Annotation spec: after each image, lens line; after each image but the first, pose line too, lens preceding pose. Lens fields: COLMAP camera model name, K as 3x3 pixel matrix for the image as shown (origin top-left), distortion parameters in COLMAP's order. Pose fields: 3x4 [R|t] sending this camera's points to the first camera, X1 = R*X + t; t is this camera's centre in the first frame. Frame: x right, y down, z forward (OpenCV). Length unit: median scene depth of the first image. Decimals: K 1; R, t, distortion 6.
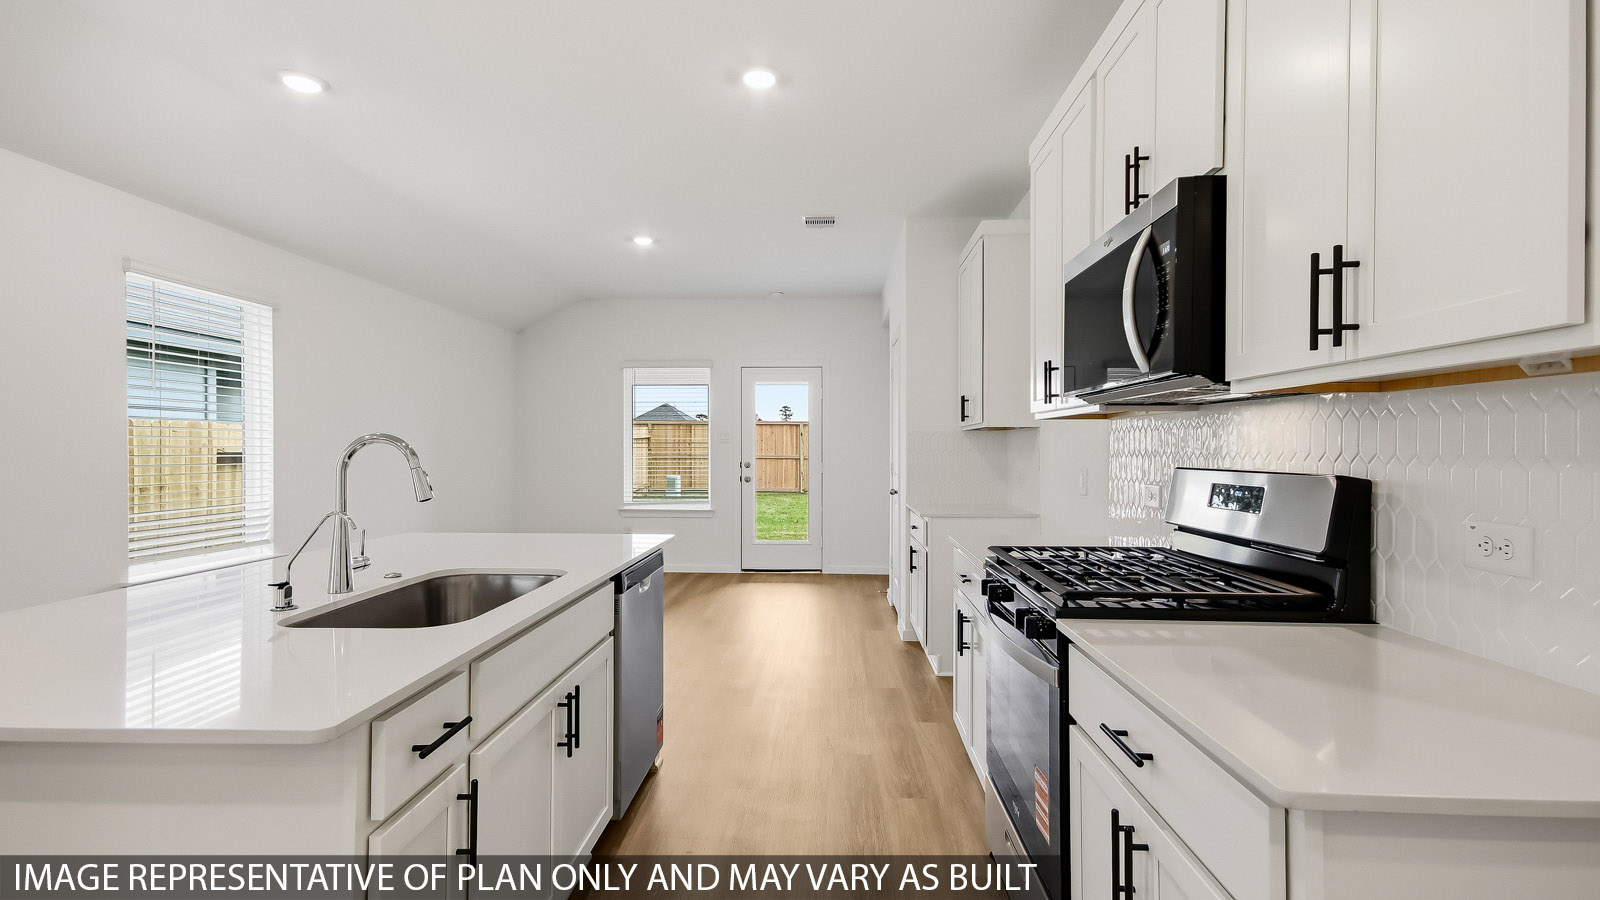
lens RADIAL K [[747.6, 0, 800.0], [0, 747.6, 450.0], [0, 0, 1]] dist [0.001798, 0.000164]
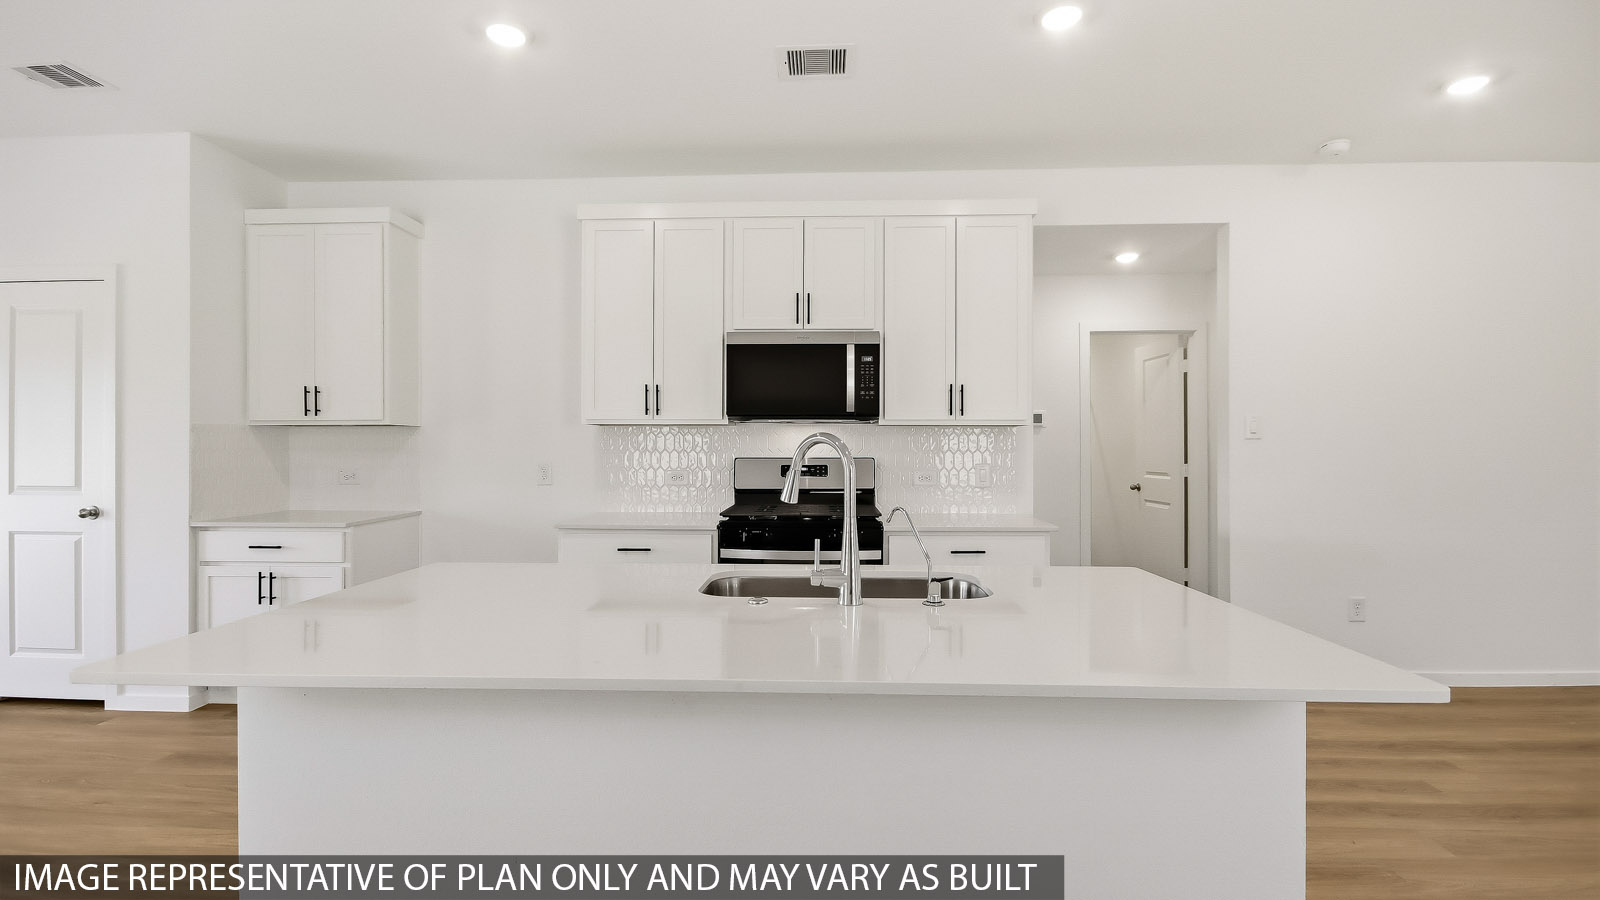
lens RADIAL K [[733.5, 0, 763.8], [0, 733.5, 444.7], [0, 0, 1]] dist [0.037977, -0.025831]
pose [[0.014363, -0.000948, 0.999896, -0.643597], [0.002350, 0.999997, 0.000915, -0.004499], [-0.999894, 0.002336, 0.014365, 0.478830]]
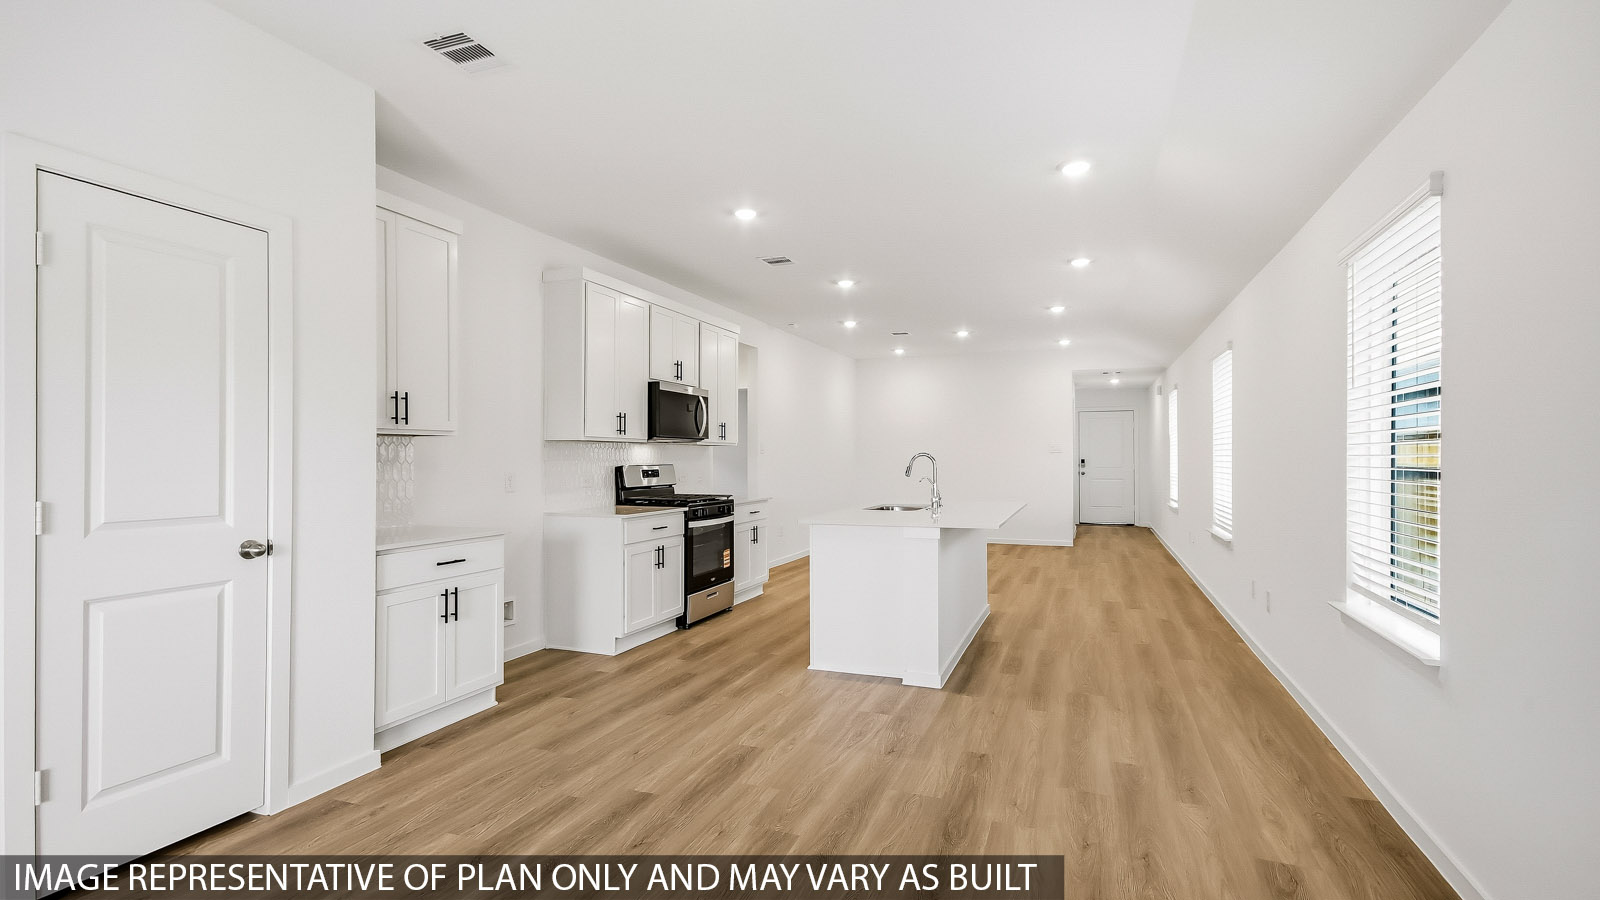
lens RADIAL K [[720.5, 0, 801.4], [0, 720.5, 454.6], [0, 0, 1]] dist [0.000380, 0.000251]
pose [[-0.946470, -0.000658, 0.322791, -0.434736], [-0.001300, 0.999998, -0.001773, -0.005375], [-0.322789, -0.002098, -0.946469, 1.620673]]
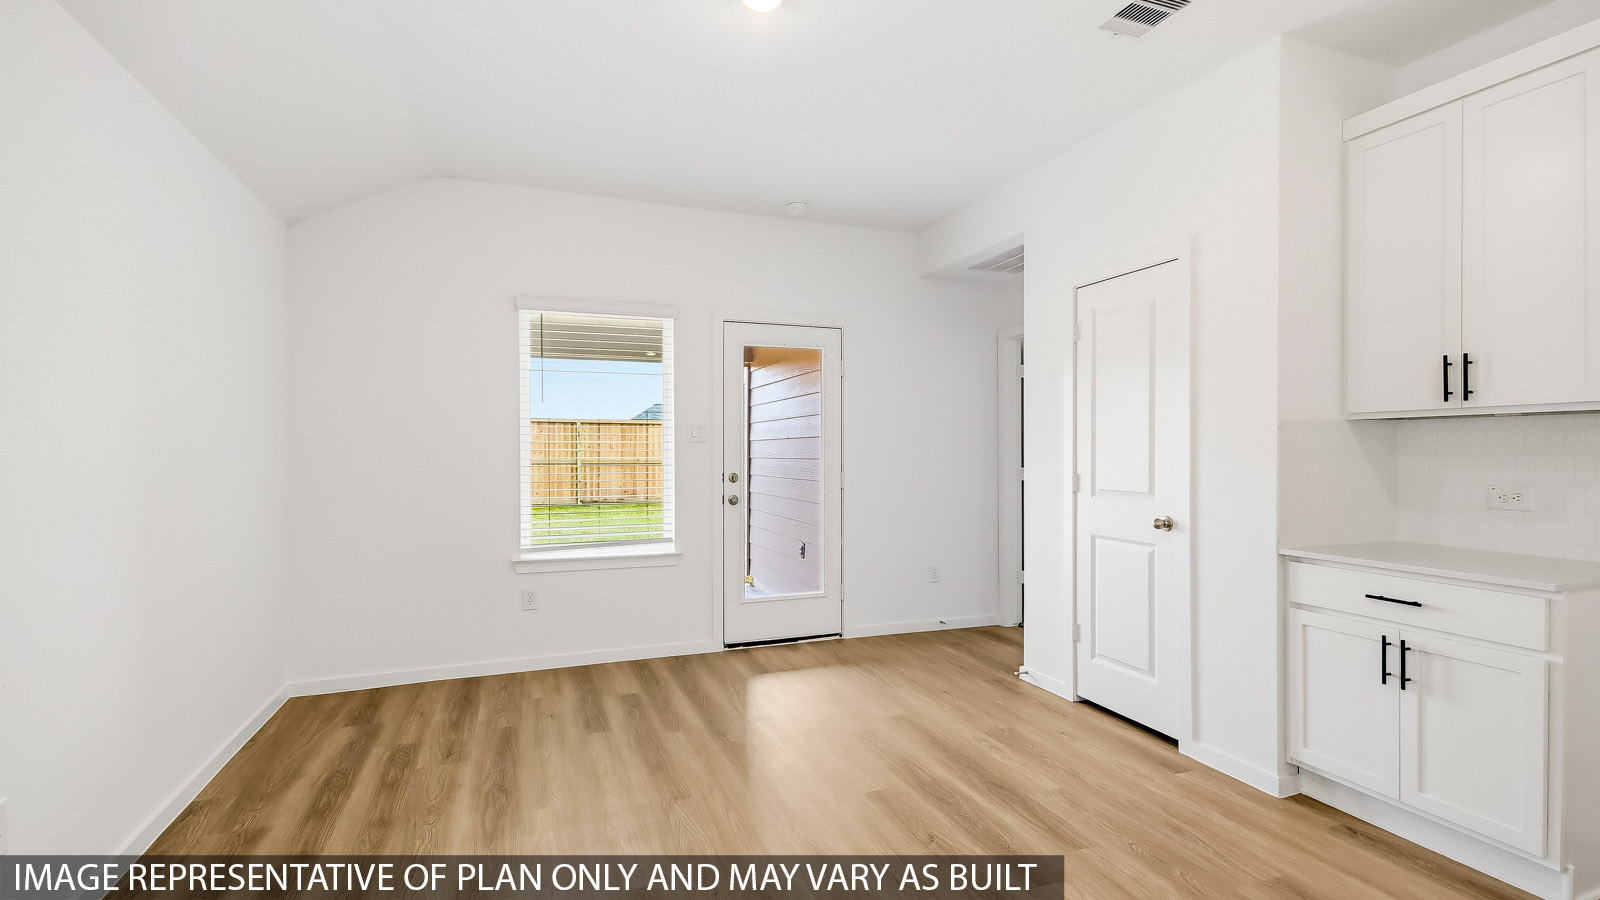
lens RADIAL K [[720.5, 0, 801.4], [0, 720.5, 454.6], [0, 0, 1]] dist [0.000380, 0.000251]
pose [[0.916532, -0.005518, 0.399923, -0.445593], [0.004009, 0.999981, 0.004611, -0.003153], [-0.399941, -0.002623, 0.916537, 0.725094]]
